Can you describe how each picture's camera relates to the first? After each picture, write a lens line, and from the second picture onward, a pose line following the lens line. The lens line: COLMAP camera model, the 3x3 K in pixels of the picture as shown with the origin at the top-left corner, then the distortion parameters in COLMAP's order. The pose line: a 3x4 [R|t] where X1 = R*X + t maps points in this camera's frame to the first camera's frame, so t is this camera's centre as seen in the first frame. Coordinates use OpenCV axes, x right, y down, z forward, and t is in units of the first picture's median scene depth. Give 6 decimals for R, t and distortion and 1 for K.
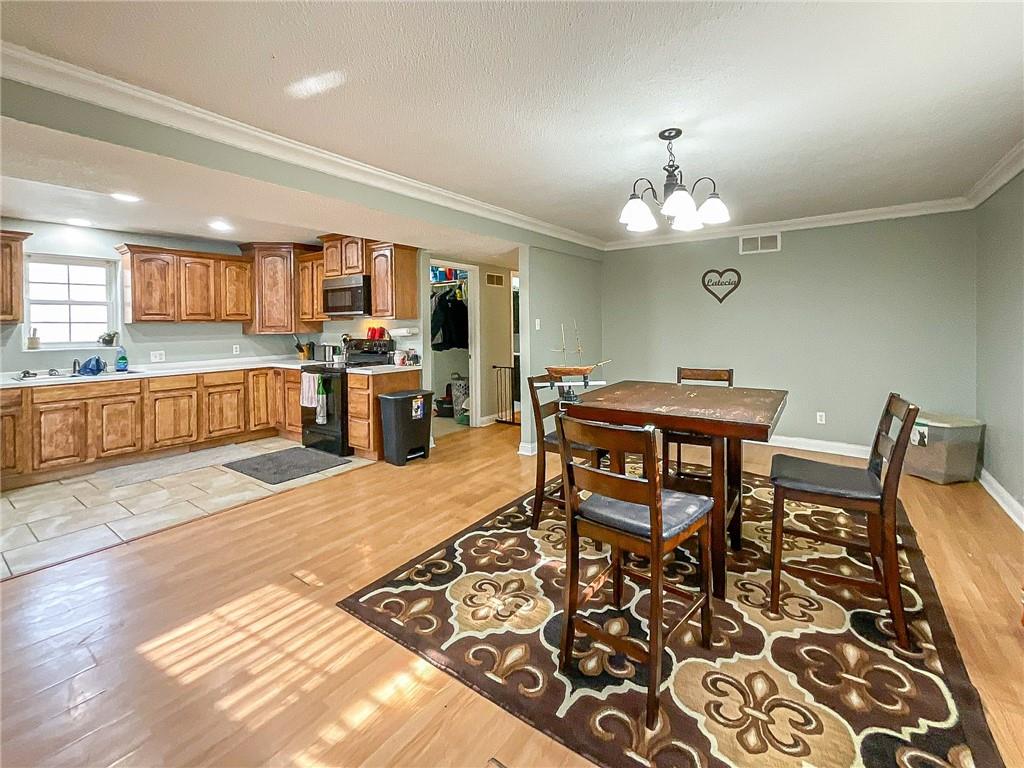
lens RADIAL K [[438.5, 0, 524.6], [0, 438.5, 330.5], [0, 0, 1]] dist [0.002664, 0.000712]
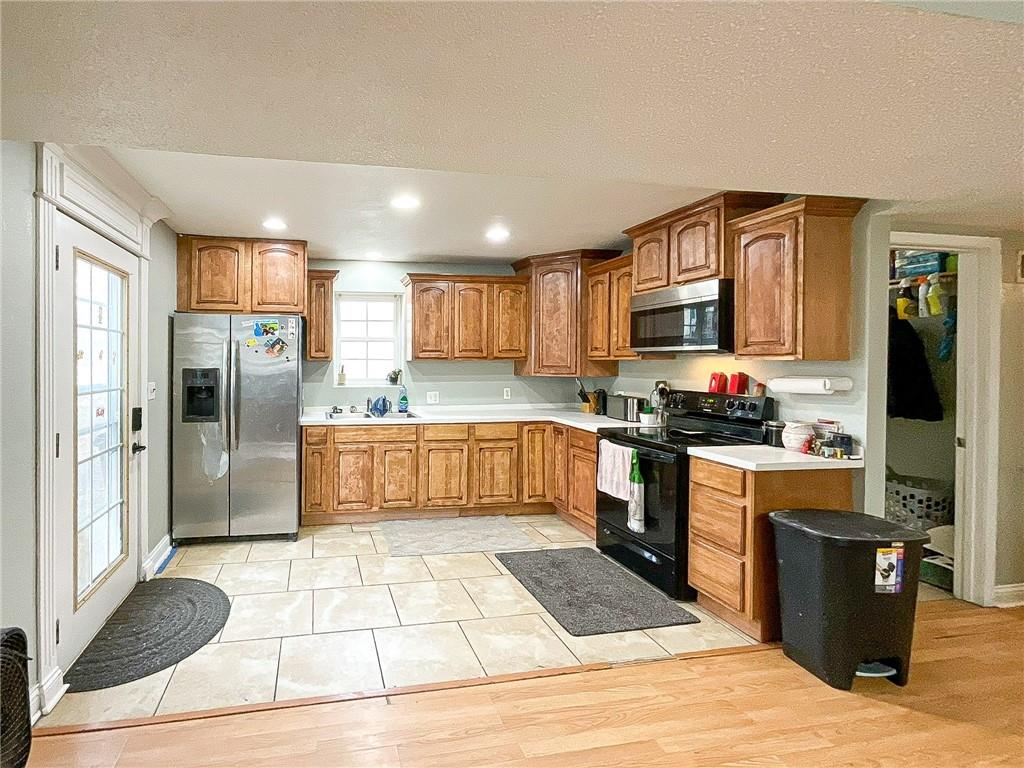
lens RADIAL K [[460.7, 0, 392.7], [0, 460.7, 364.3], [0, 0, 1]] dist [0.001047, 0.000023]
pose [[0.702765, 0.018985, -0.711169, -0.242095], [-0.018189, 0.999797, 0.008715, -0.017318], [0.711189, 0.006811, 0.702967, 0.301241]]
